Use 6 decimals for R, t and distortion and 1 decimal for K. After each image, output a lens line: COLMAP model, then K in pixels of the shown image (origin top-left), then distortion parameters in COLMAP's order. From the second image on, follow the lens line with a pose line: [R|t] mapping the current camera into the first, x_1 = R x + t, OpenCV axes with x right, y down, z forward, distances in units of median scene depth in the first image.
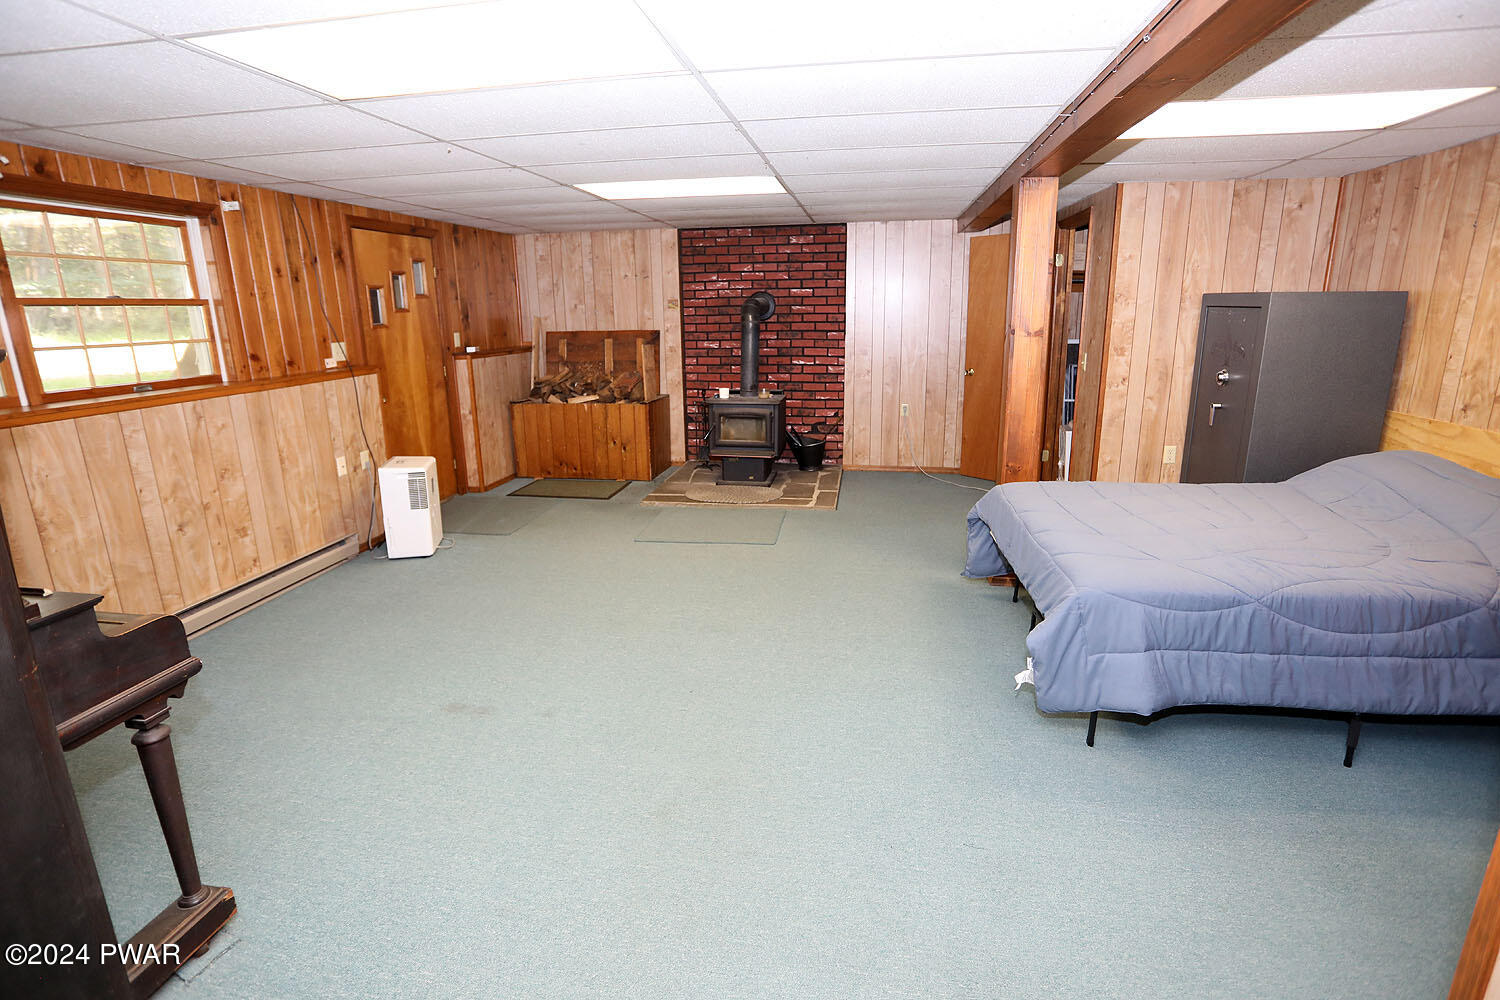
lens RADIAL K [[727.5, 0, 761.7], [0, 727.5, 505.3], [0, 0, 1]] dist [-0.066132, 0.020811]
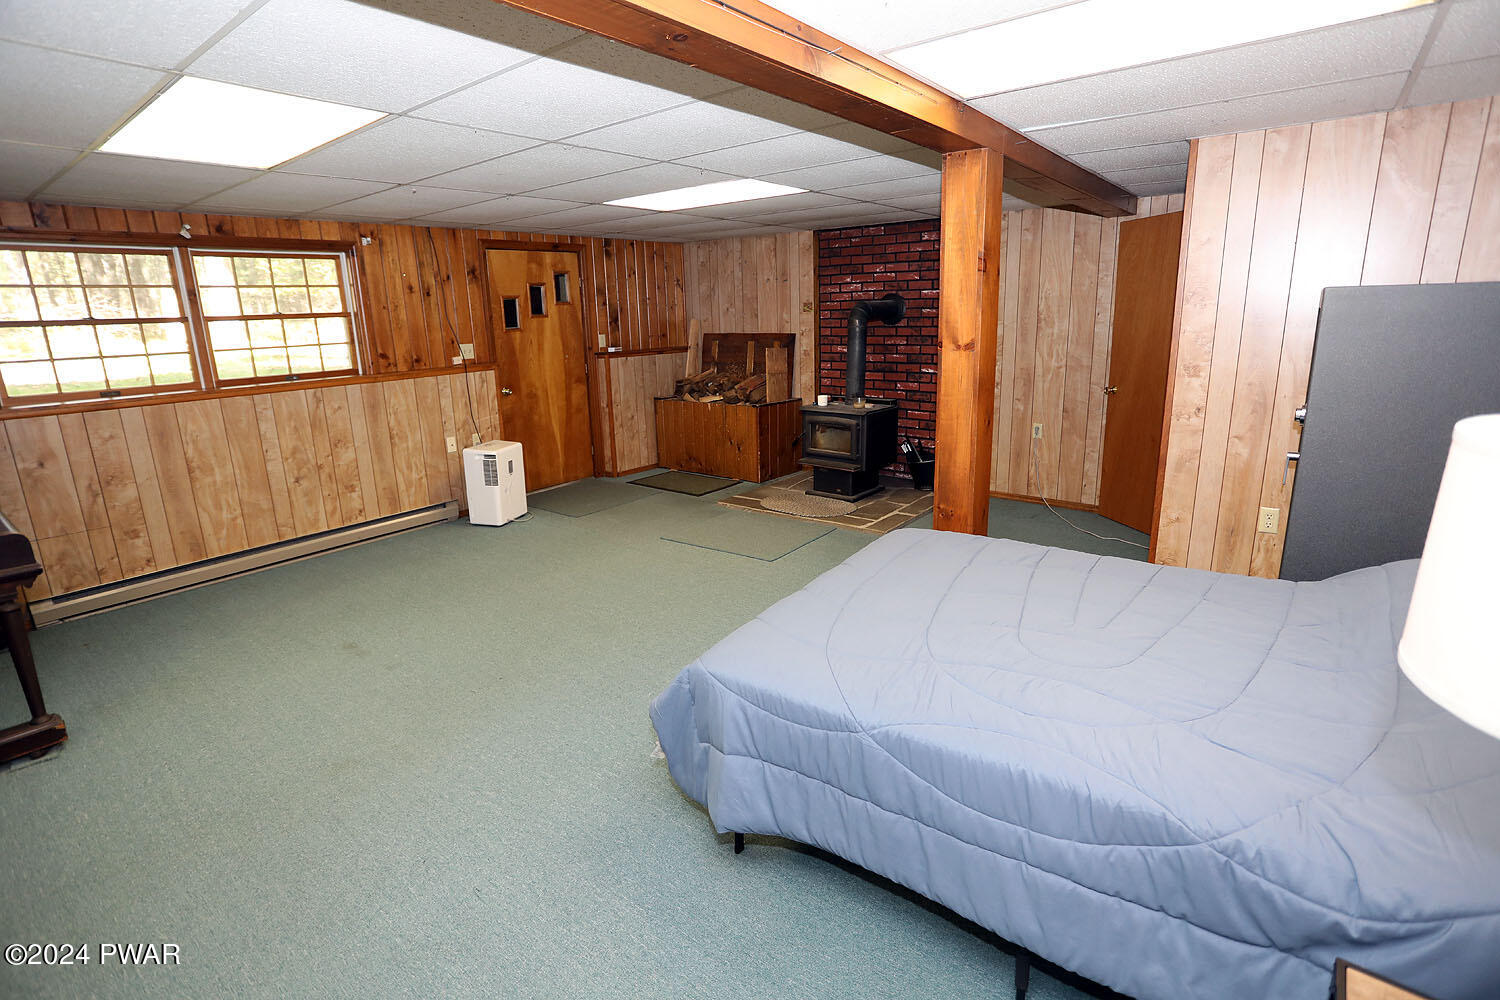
lens RADIAL K [[727.5, 0, 743.2], [0, 727.5, 507.3], [0, 0, 1]] dist [-0.066132, 0.020811]
pose [[0.871313, 0.118571, -0.476187, 0.445655], [-0.114842, 0.992693, 0.037048, -0.049692], [0.477100, 0.022405, 0.878563, 0.142548]]
